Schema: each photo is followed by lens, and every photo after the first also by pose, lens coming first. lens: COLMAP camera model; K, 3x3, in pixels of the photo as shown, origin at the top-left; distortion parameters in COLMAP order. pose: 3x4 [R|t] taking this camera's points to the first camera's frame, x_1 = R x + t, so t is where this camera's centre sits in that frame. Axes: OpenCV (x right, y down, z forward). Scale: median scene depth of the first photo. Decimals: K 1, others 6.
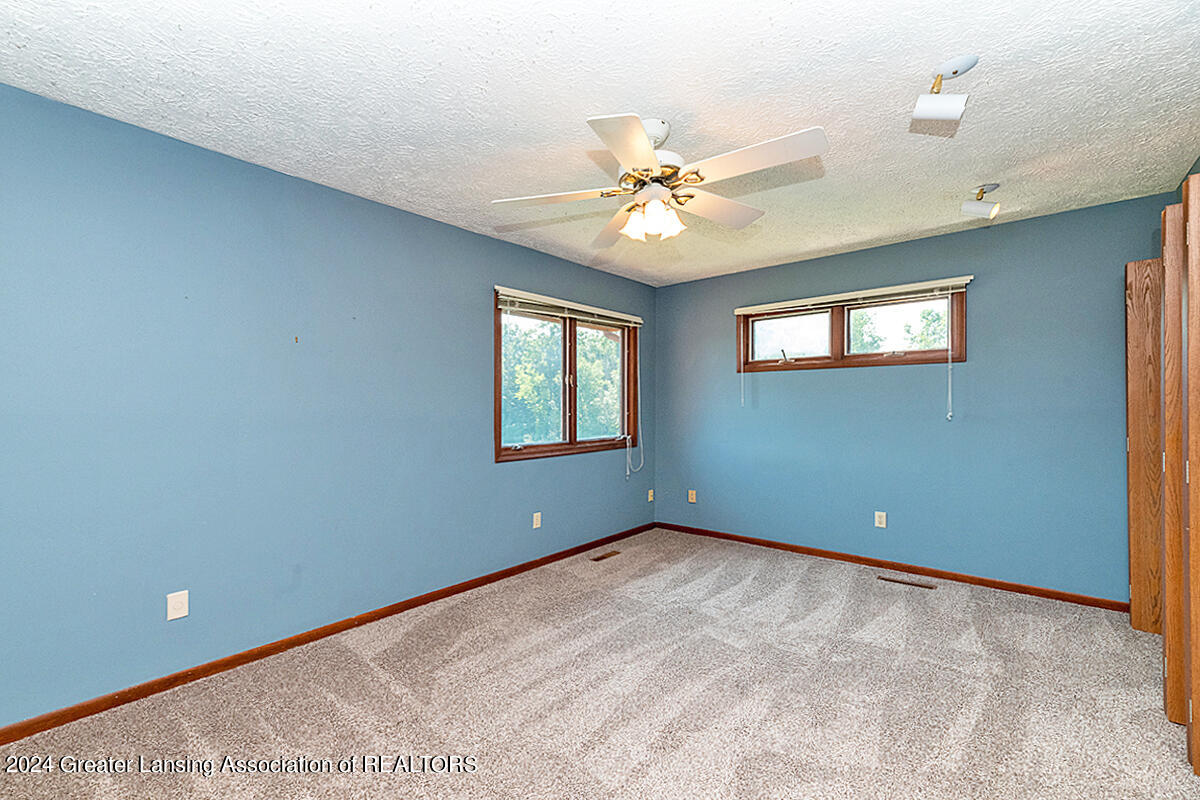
lens RADIAL K [[493.1, 0, 581.3], [0, 493.1, 404.4], [0, 0, 1]] dist [0.011695, 0.000400]
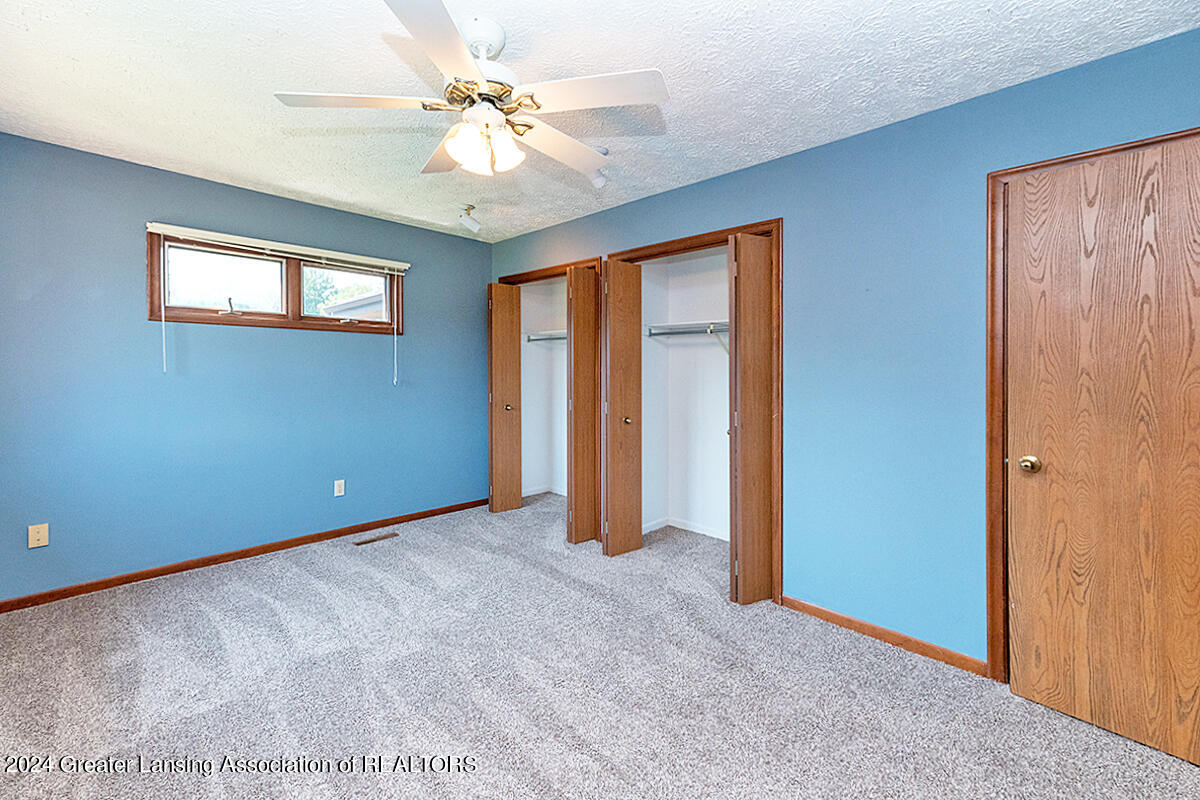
lens RADIAL K [[503.2, 0, 606.5], [0, 503.2, 375.0], [0, 0, 1]] dist [0.013253, -0.000012]
pose [[0.071103, -0.002643, 0.997465, -0.379010], [-0.010966, 0.999934, 0.003431, -0.001464], [-0.997409, -0.011182, 0.071070, 0.423394]]
